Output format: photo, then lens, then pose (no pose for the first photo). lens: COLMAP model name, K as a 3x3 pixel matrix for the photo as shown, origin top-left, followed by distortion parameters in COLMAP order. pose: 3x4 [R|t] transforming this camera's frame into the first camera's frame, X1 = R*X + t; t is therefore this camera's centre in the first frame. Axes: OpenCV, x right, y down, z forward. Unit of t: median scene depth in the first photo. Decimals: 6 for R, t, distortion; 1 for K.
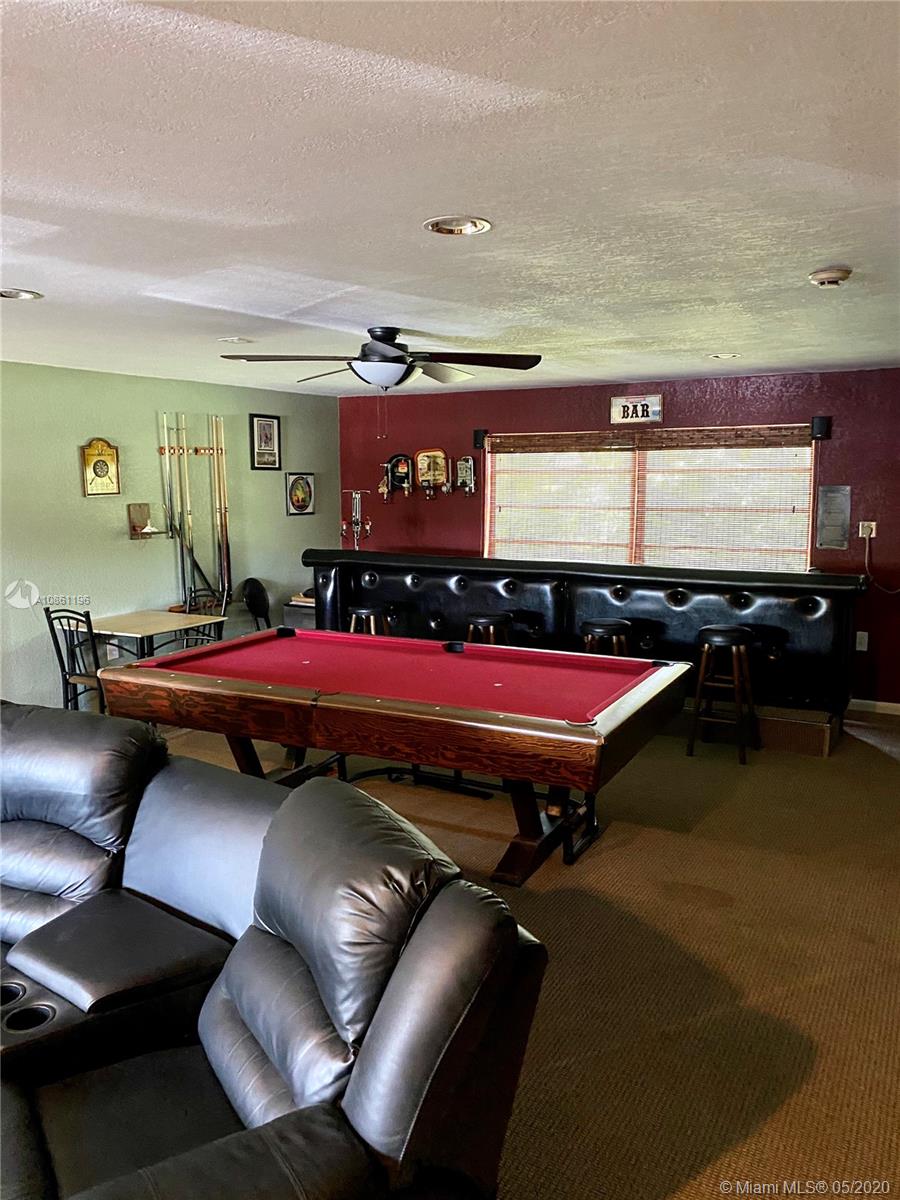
lens RADIAL K [[935.5, 0, 450.0], [0, 935.5, 600.0], [0, 0, 1]] dist [0.083196, -0.288162]
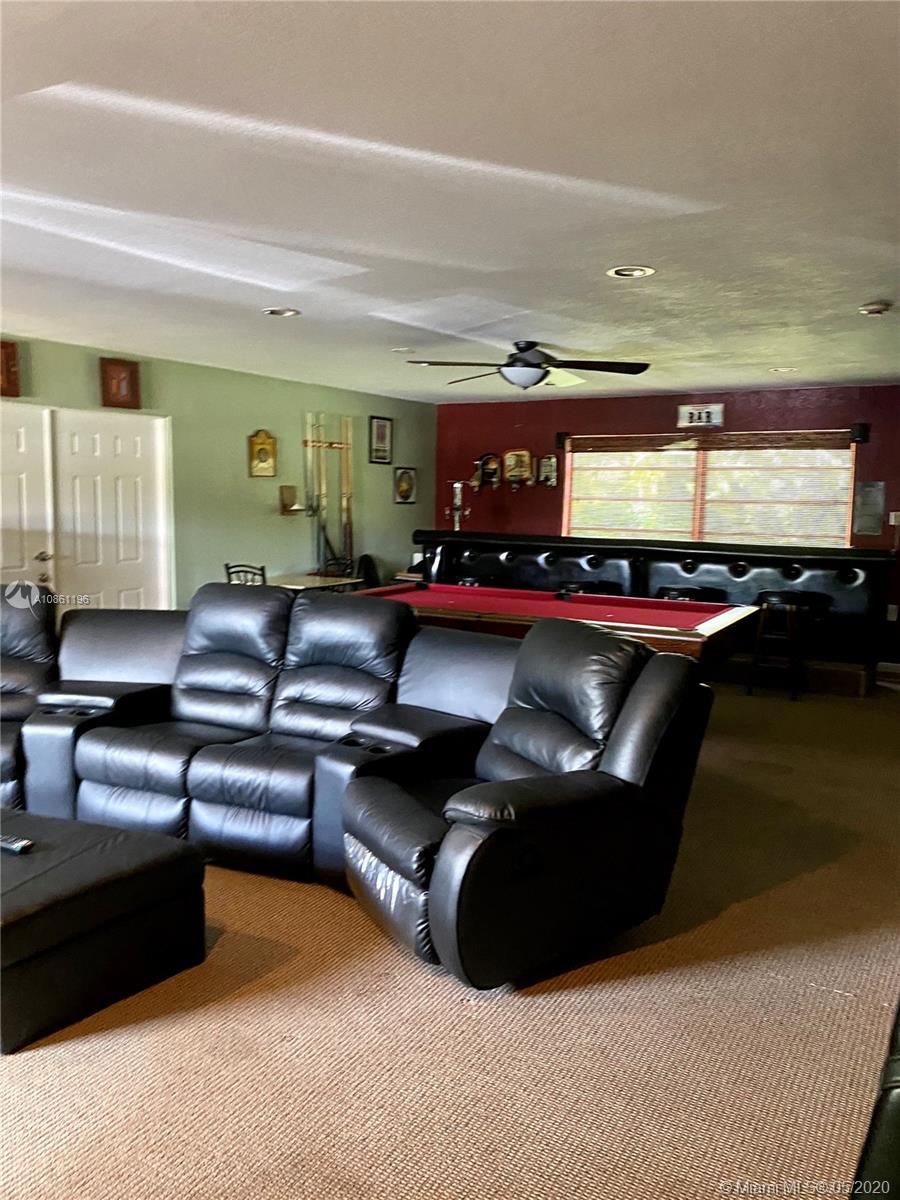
lens RADIAL K [[905.3, 0, 442.7], [0, 905.3, 598.3], [0, 0, 1]] dist [0.047658, -0.191650]
pose [[0.998678, 0.023870, -0.045527, -0.075494], [-0.024488, 0.999615, -0.013067, 0.054038], [0.045198, 0.014165, 0.998878, -0.163540]]
